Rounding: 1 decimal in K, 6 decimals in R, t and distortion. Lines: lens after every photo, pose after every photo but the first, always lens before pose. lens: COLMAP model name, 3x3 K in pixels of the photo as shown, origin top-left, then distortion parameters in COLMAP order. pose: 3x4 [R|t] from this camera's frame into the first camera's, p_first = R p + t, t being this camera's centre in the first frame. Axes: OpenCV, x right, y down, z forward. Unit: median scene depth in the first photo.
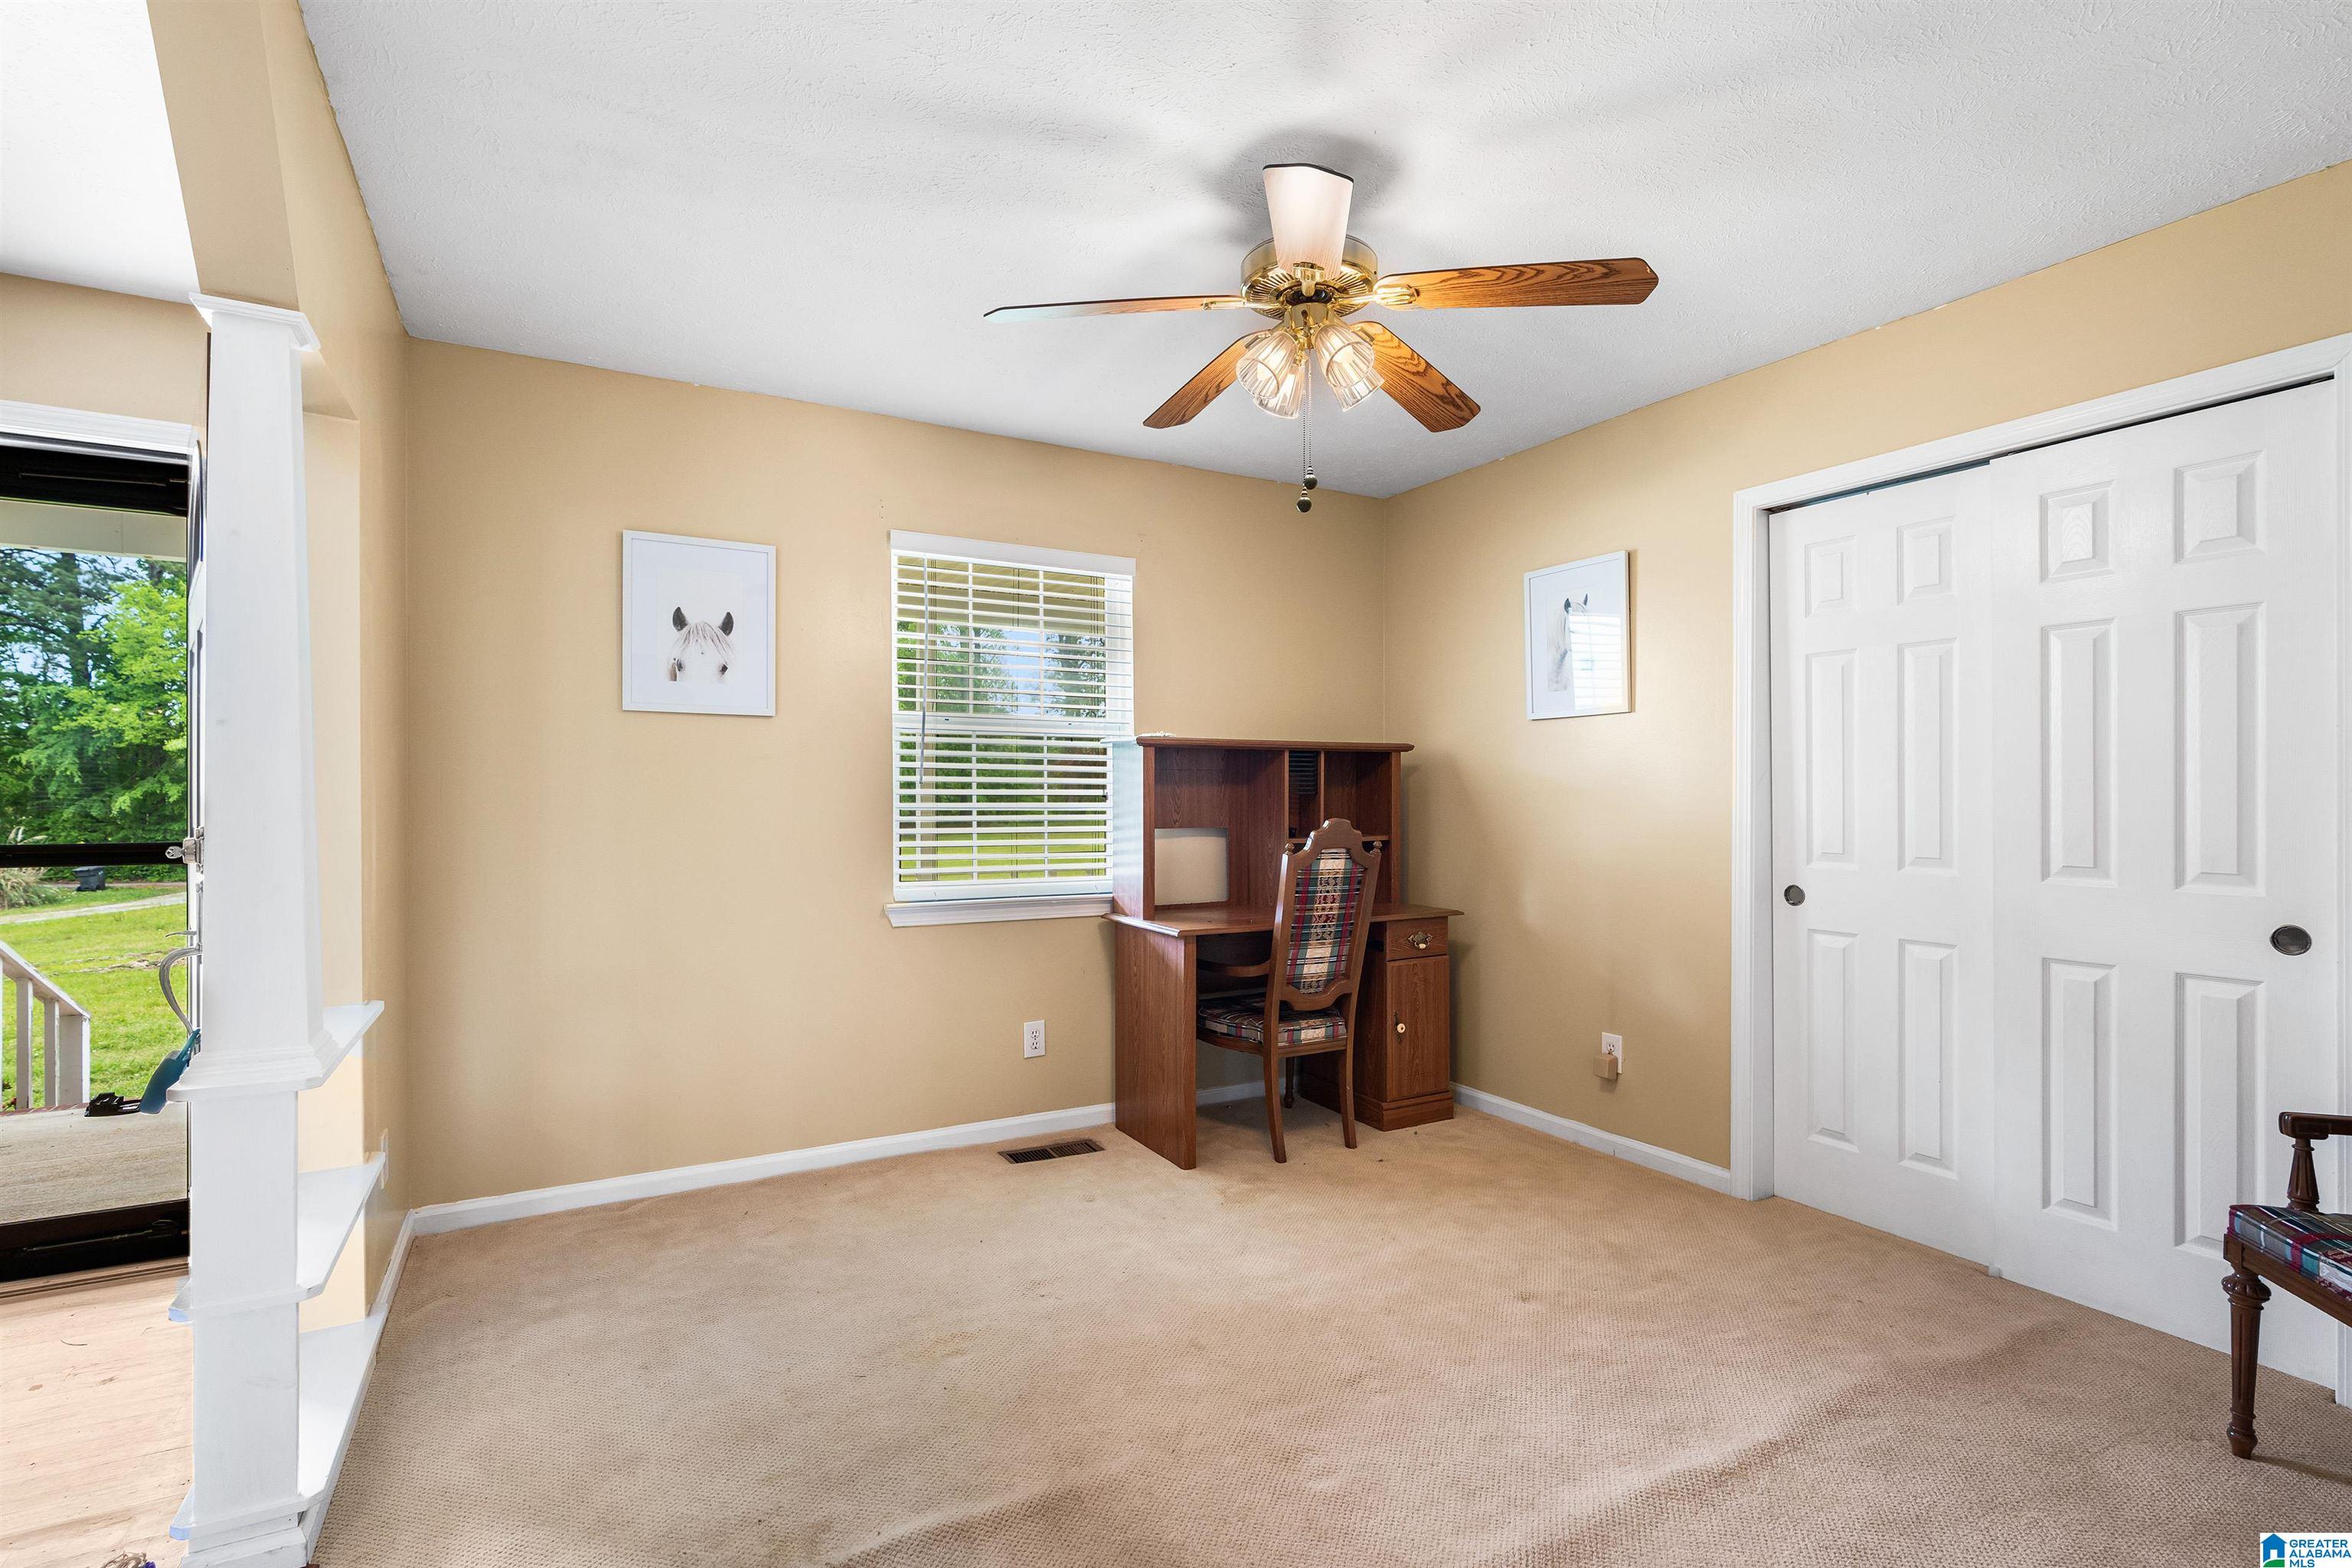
lens RADIAL K [[1096.4, 0, 1174.7], [0, 1096.4, 804.3], [0, 0, 1]] dist [-0.031910, 0.016071]
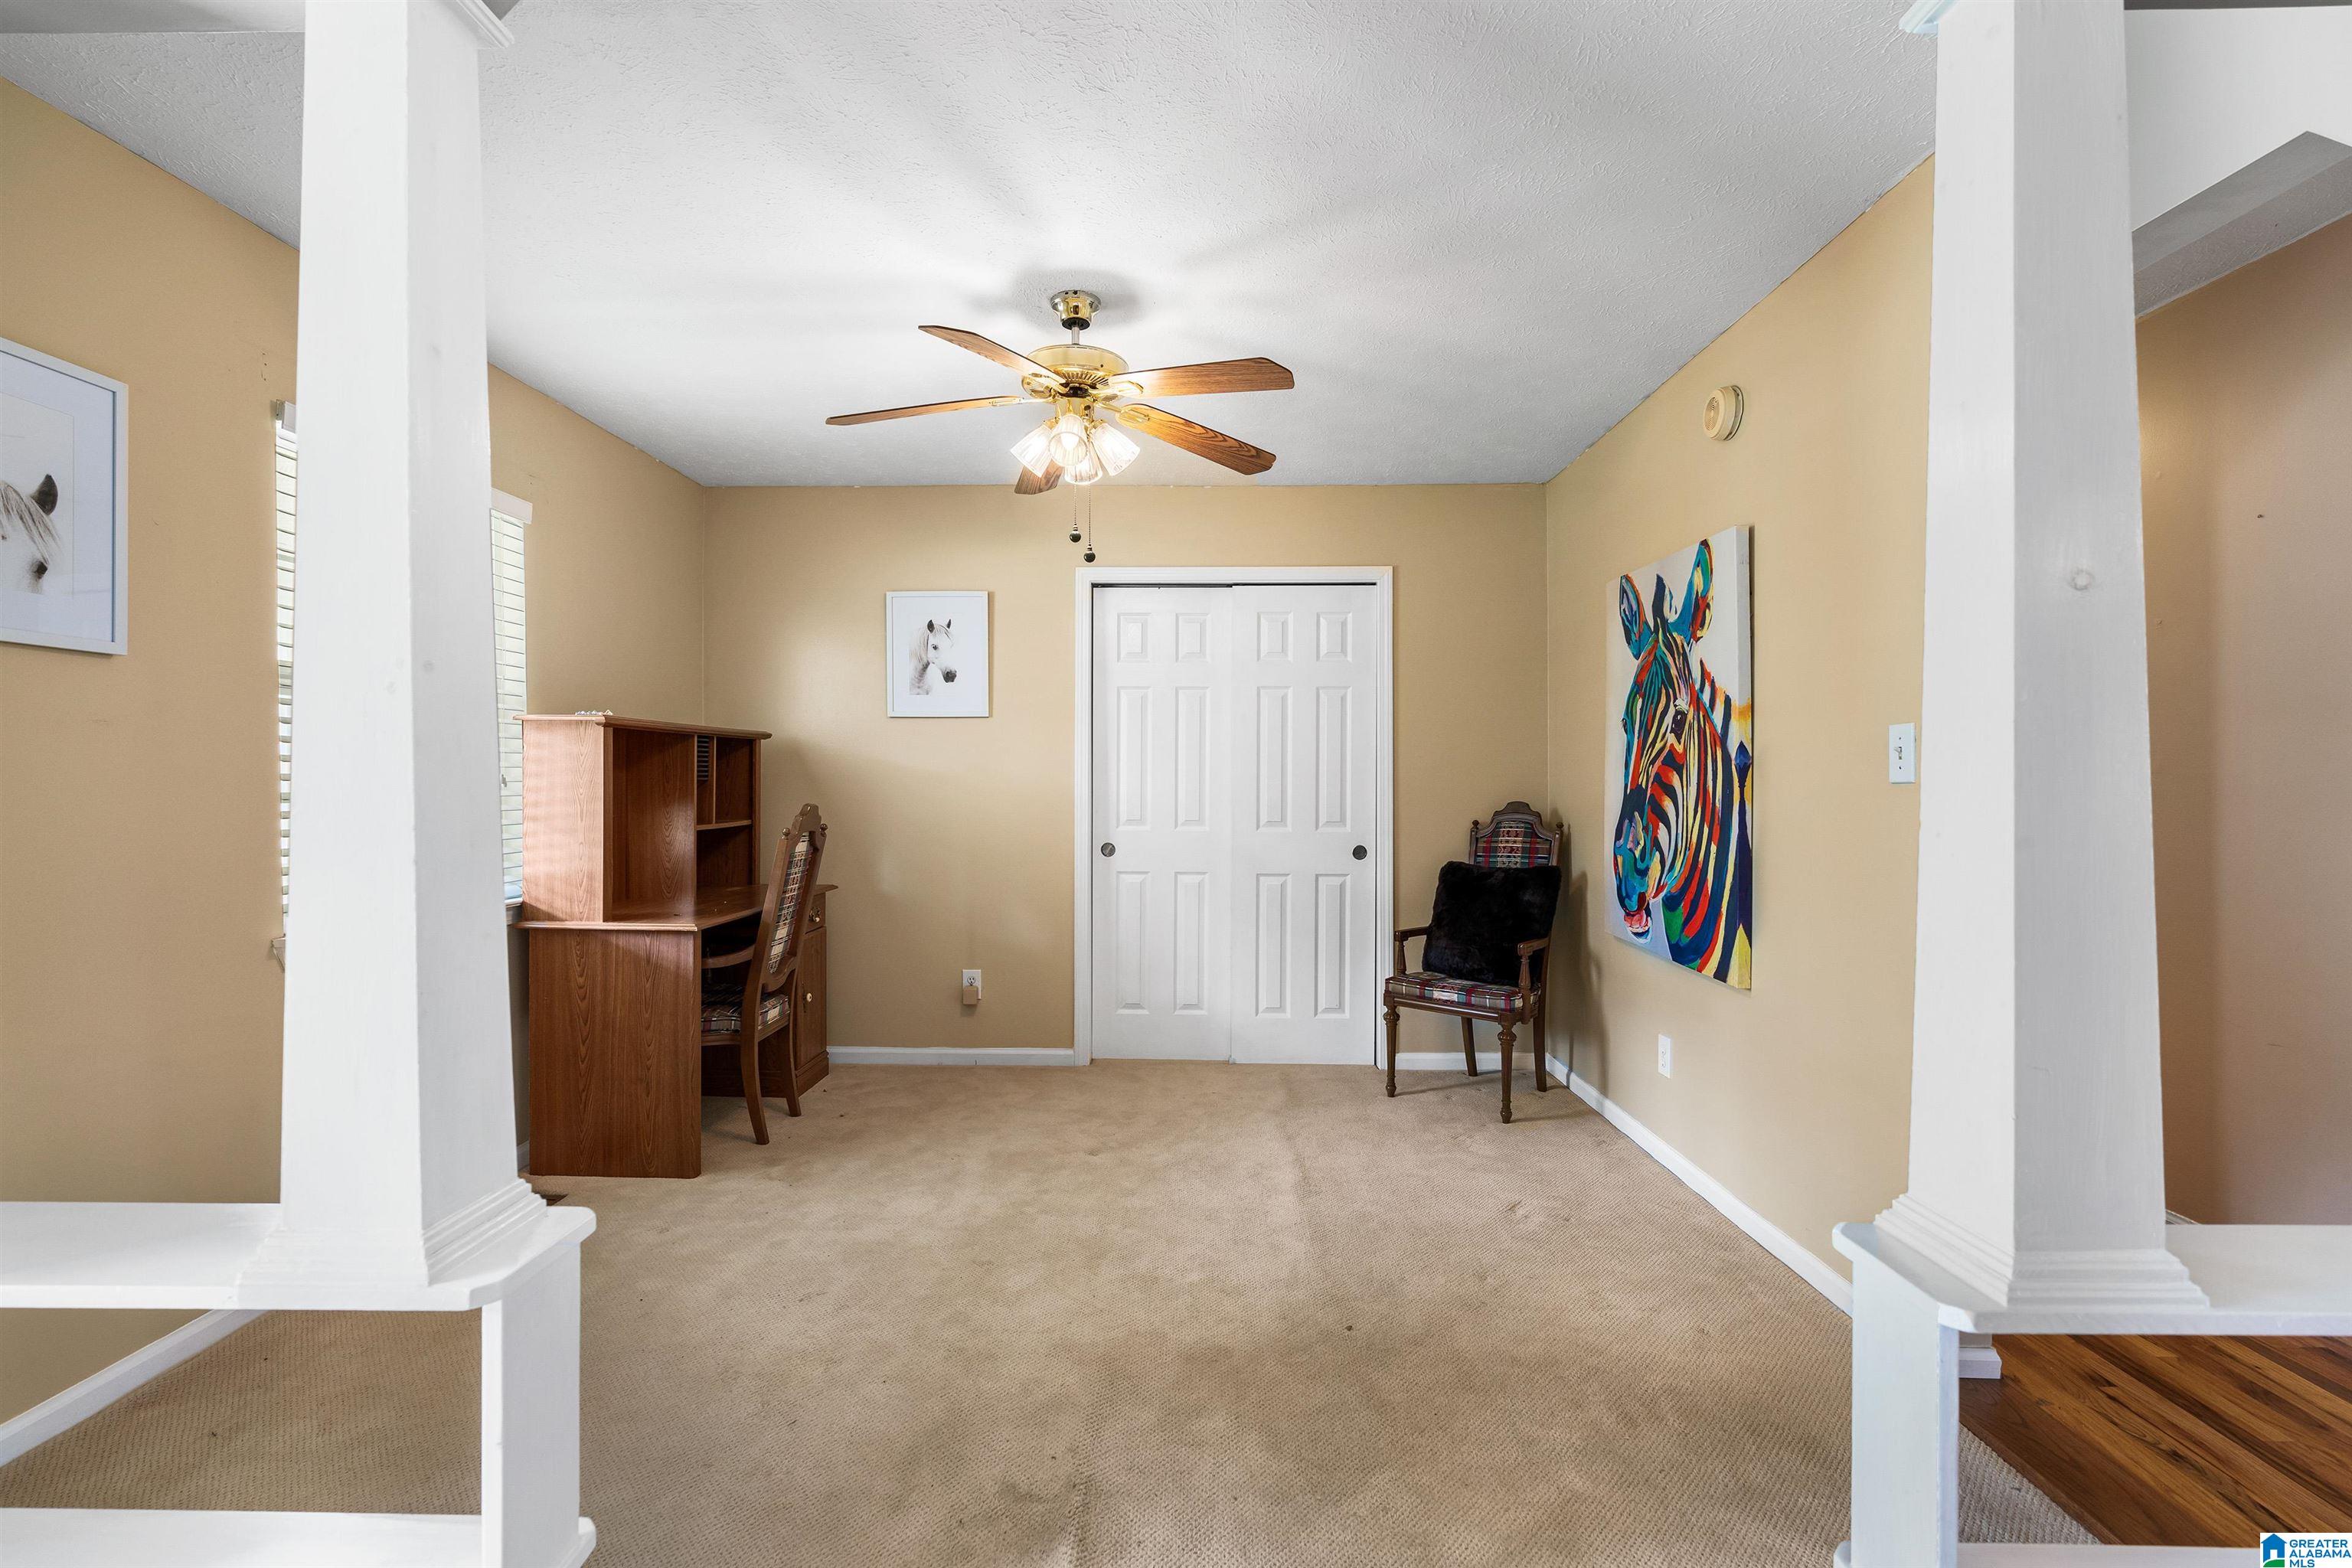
lens RADIAL K [[1070.5, 0, 1177.8], [0, 1070.5, 779.1], [0, 0, 1]] dist [-0.005183, -0.000253]
pose [[0.504115, 0.000434, 0.863636, -0.627575], [0.004087, 0.999987, -0.002888, -0.006897], [-0.863627, 0.004985, 0.504107, 0.186330]]
